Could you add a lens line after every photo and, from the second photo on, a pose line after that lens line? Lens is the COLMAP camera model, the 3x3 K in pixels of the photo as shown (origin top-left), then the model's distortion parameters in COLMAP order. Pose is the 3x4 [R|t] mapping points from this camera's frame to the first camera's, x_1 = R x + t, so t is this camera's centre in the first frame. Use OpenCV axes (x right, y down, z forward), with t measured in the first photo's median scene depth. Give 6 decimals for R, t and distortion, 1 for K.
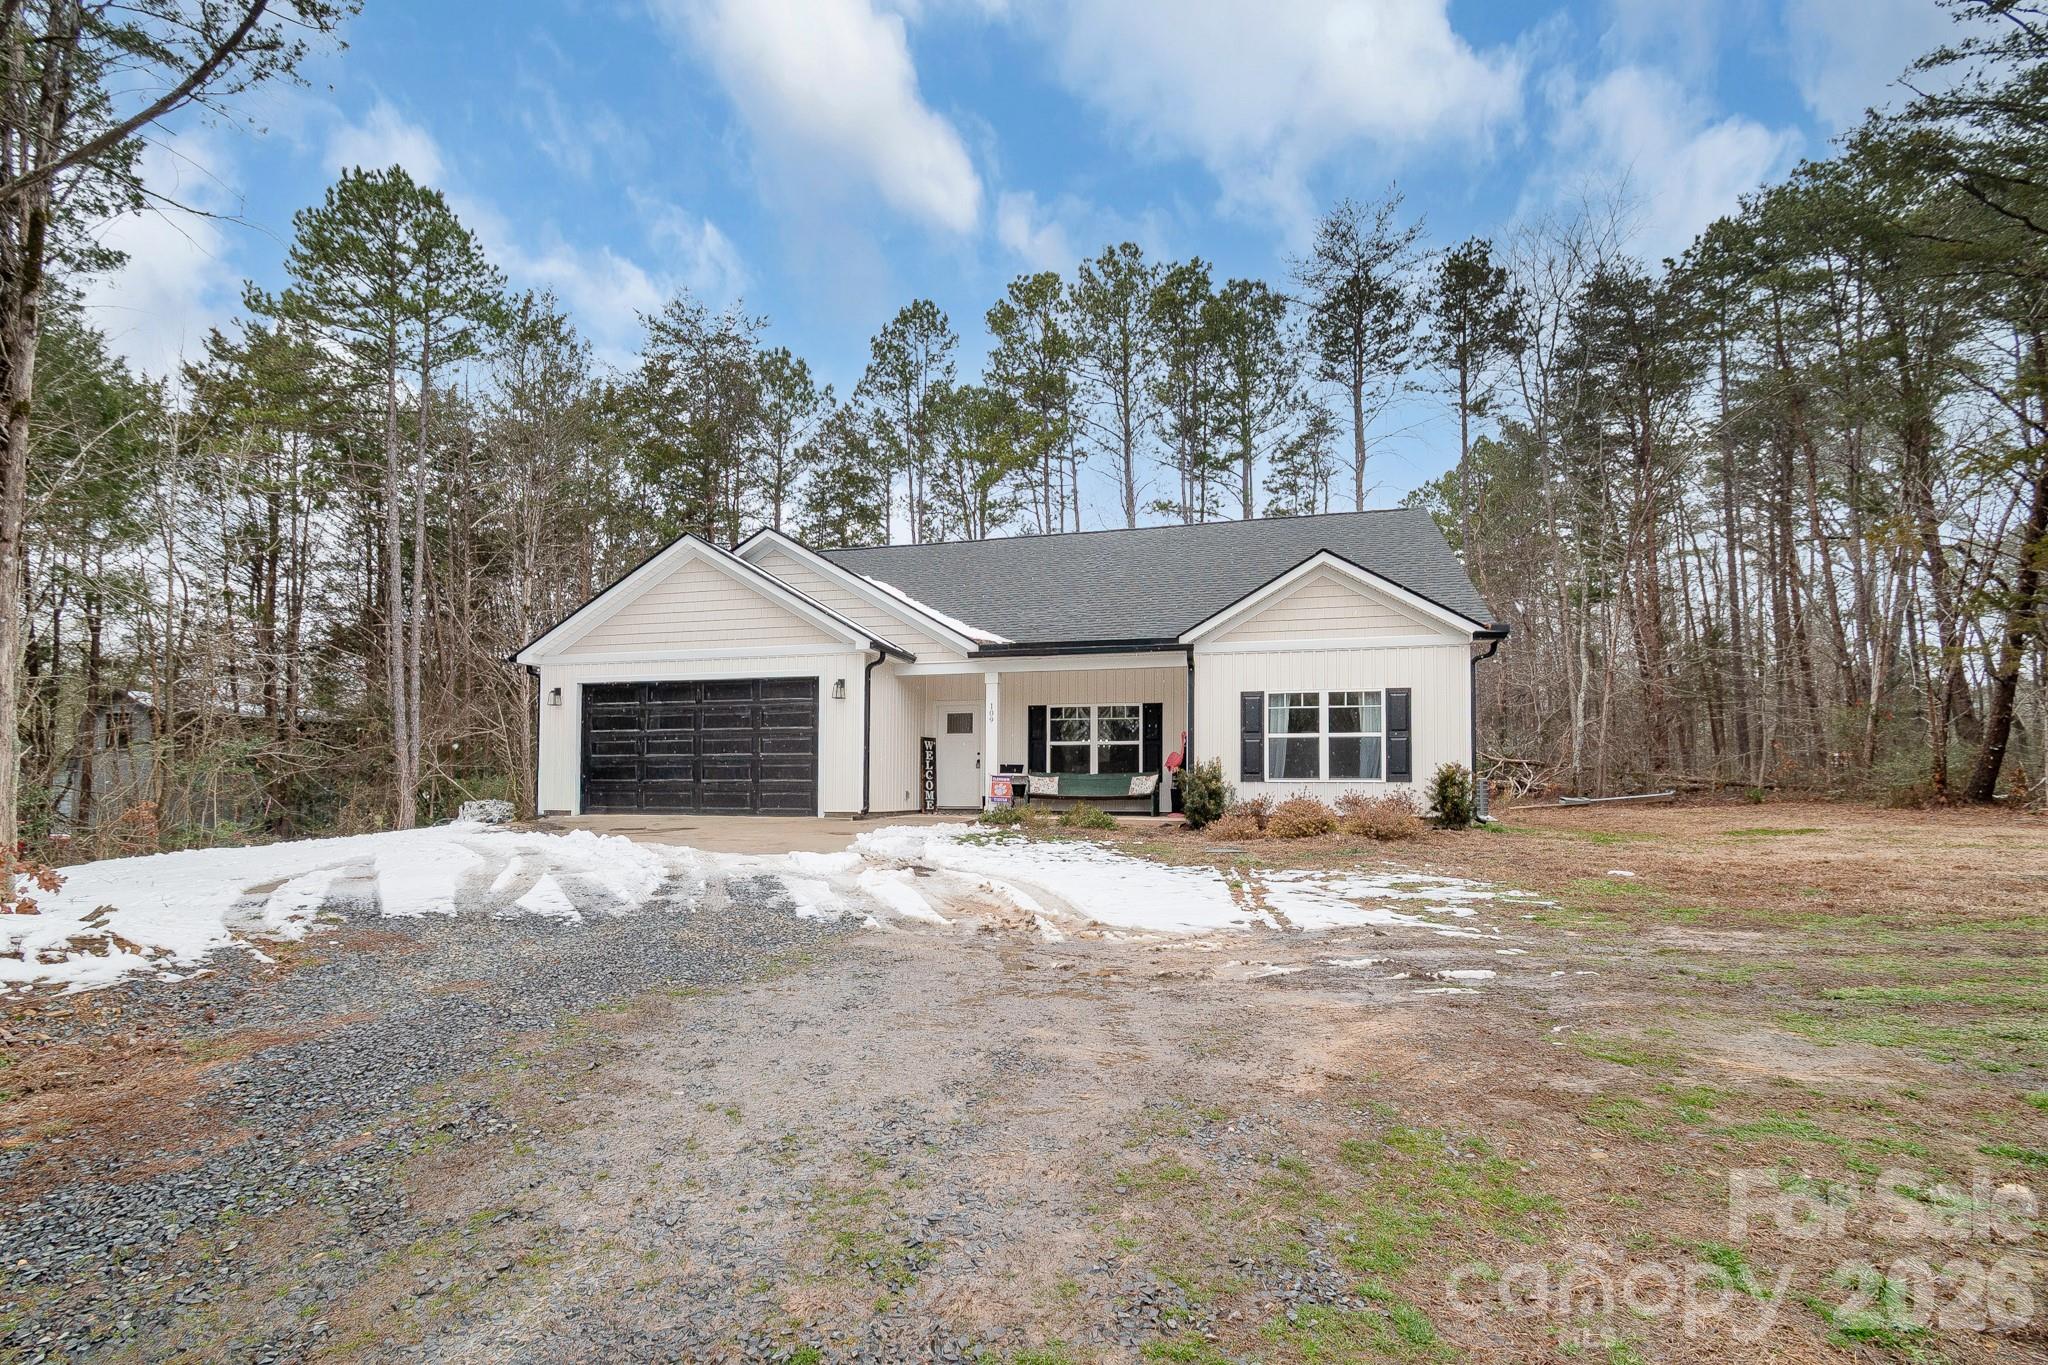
lens RADIAL K [[924.5, 0, 1050.0], [0, 924.5, 695.7], [0, 0, 1]] dist [0.002459, -0.000126]
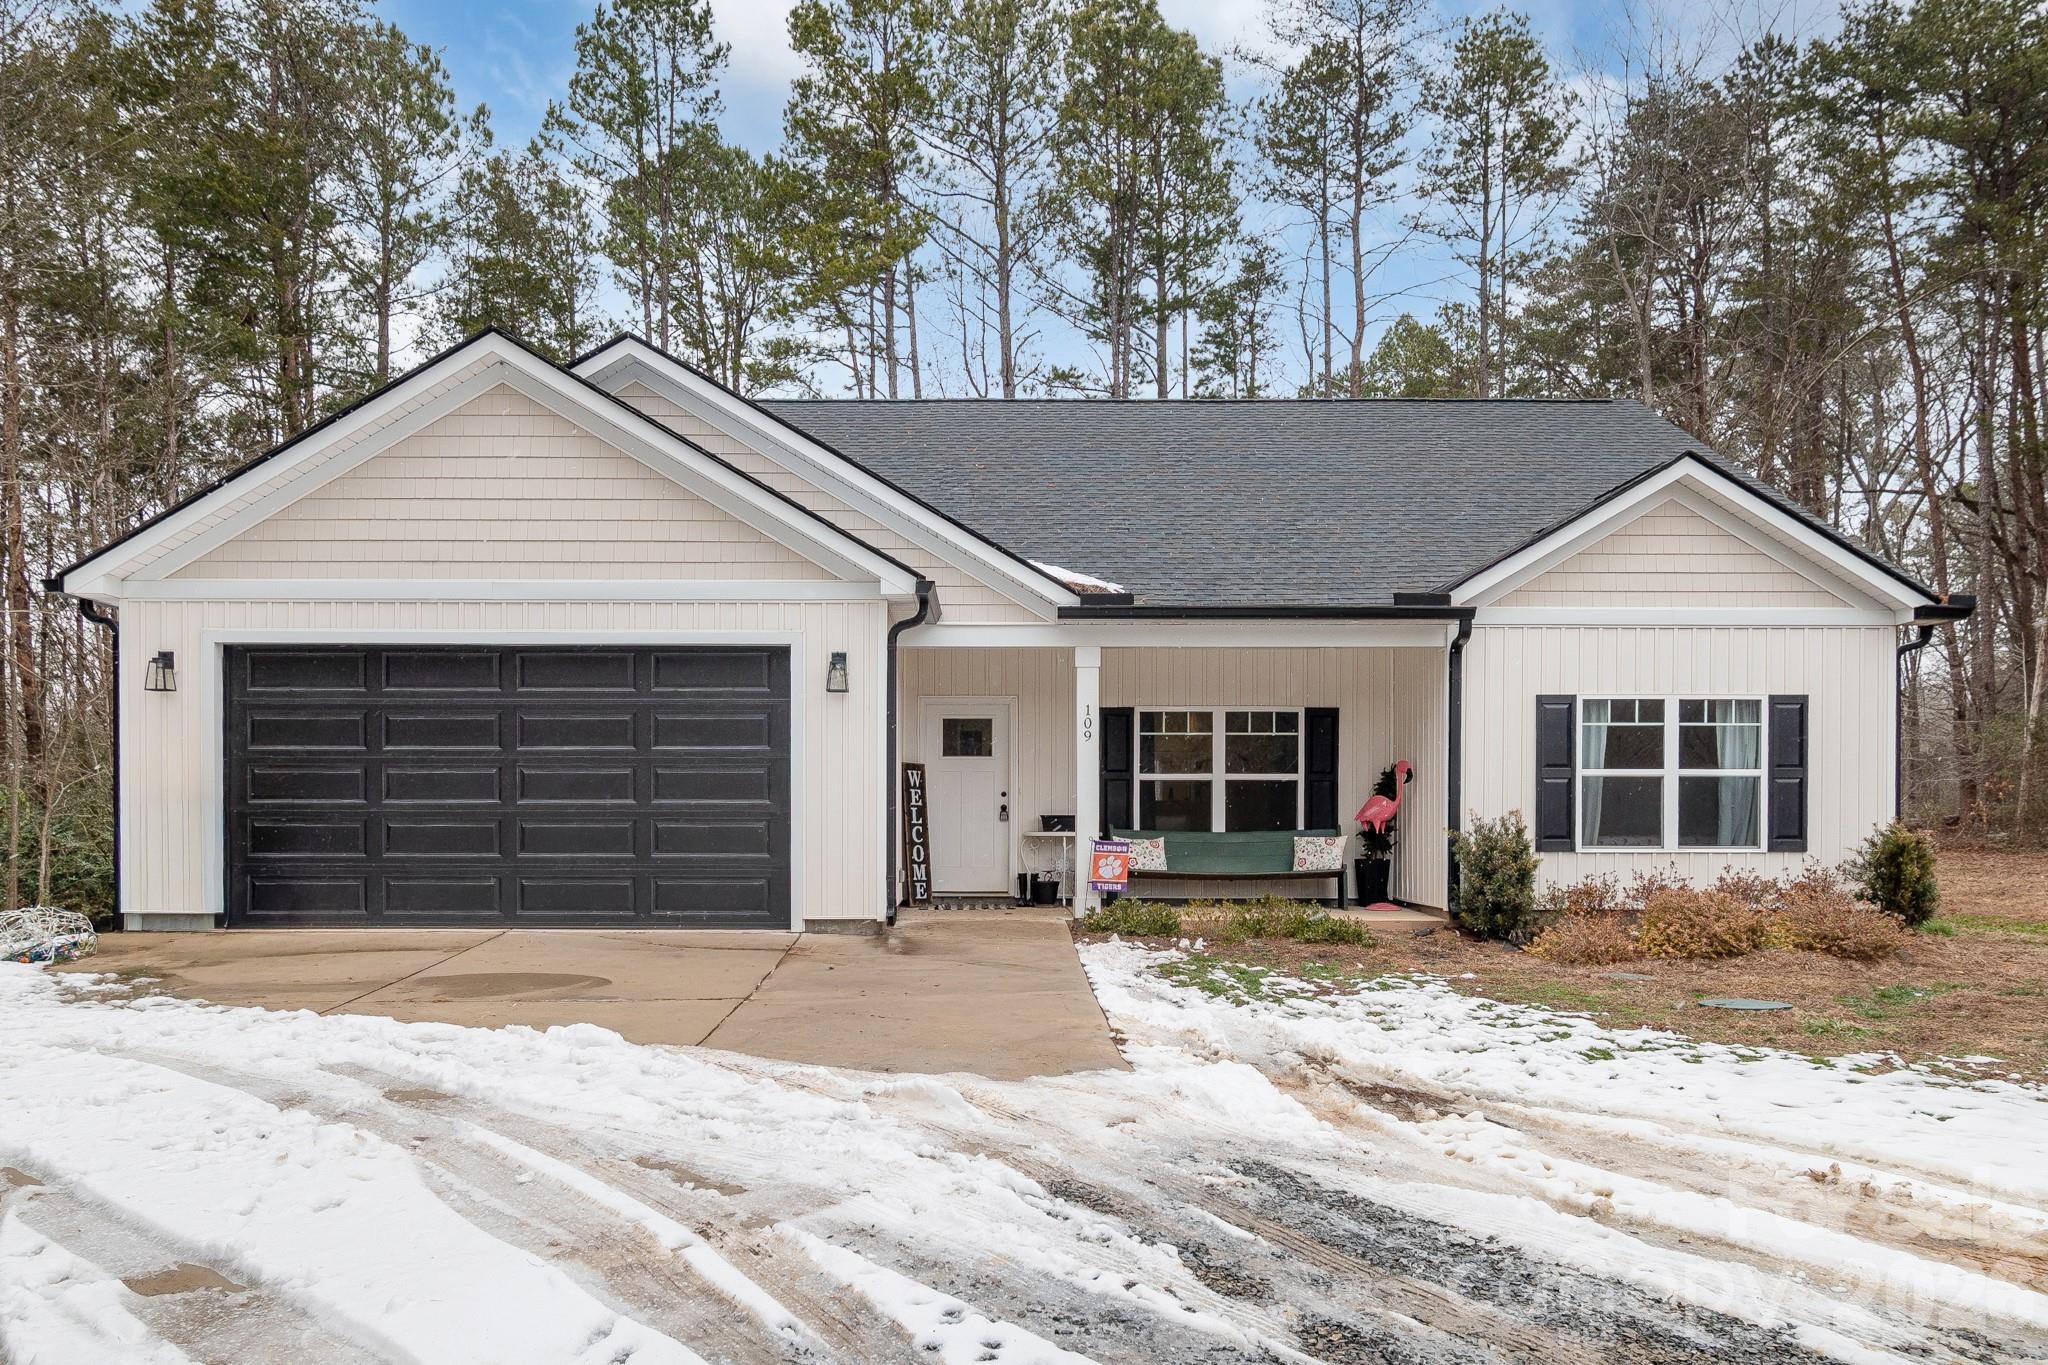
lens RADIAL K [[1375.6, 0, 1026.4], [0, 1375.6, 737.0], [0, 0, 1]] dist [-0.004942, -0.001355]
pose [[0.967198, 0.013347, 0.253671, -0.290447], [-0.025397, 0.998696, 0.044287, -0.007168], [-0.252749, -0.049276, 0.966276, 0.239268]]
